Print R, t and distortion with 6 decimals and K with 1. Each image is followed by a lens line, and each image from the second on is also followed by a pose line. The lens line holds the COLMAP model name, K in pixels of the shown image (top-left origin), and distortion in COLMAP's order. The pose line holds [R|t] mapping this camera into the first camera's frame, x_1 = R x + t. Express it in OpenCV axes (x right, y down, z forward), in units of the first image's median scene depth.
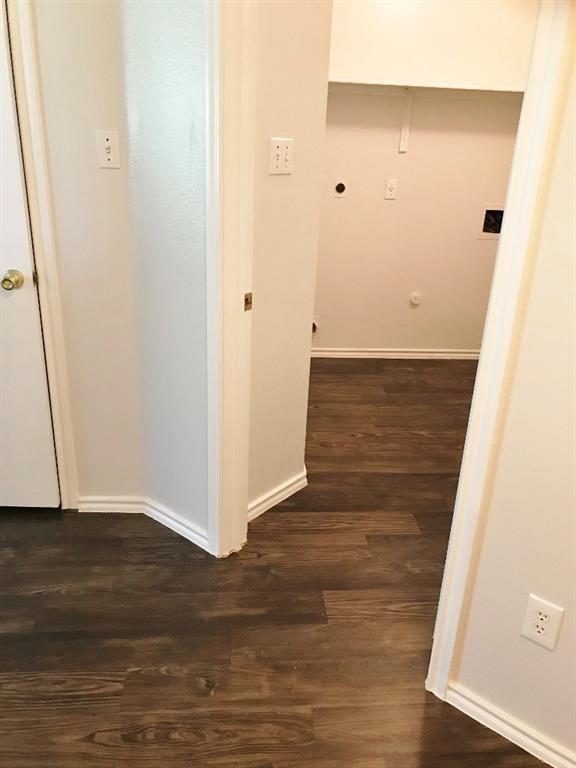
lens RADIAL K [[632.2, 0, 288.3], [0, 632.2, 381.7], [0, 0, 1]] dist [0.039213, -0.049760]
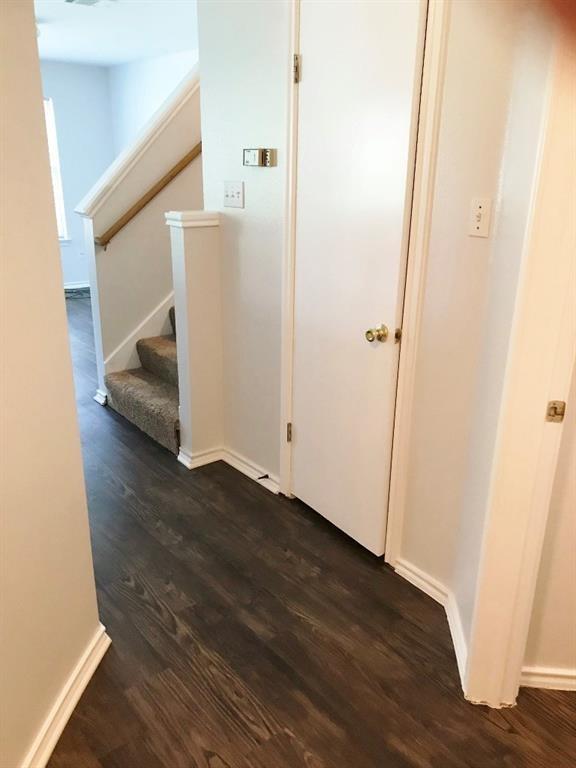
lens RADIAL K [[632.2, 0, 289.6], [0, 632.2, 387.2], [0, 0, 1]] dist [0.039213, -0.049760]
pose [[0.563700, 0.244749, -0.788886, 0.342617], [-0.311931, 0.947444, 0.071051, -0.102513], [0.764815, 0.206027, 0.610419, 0.254768]]
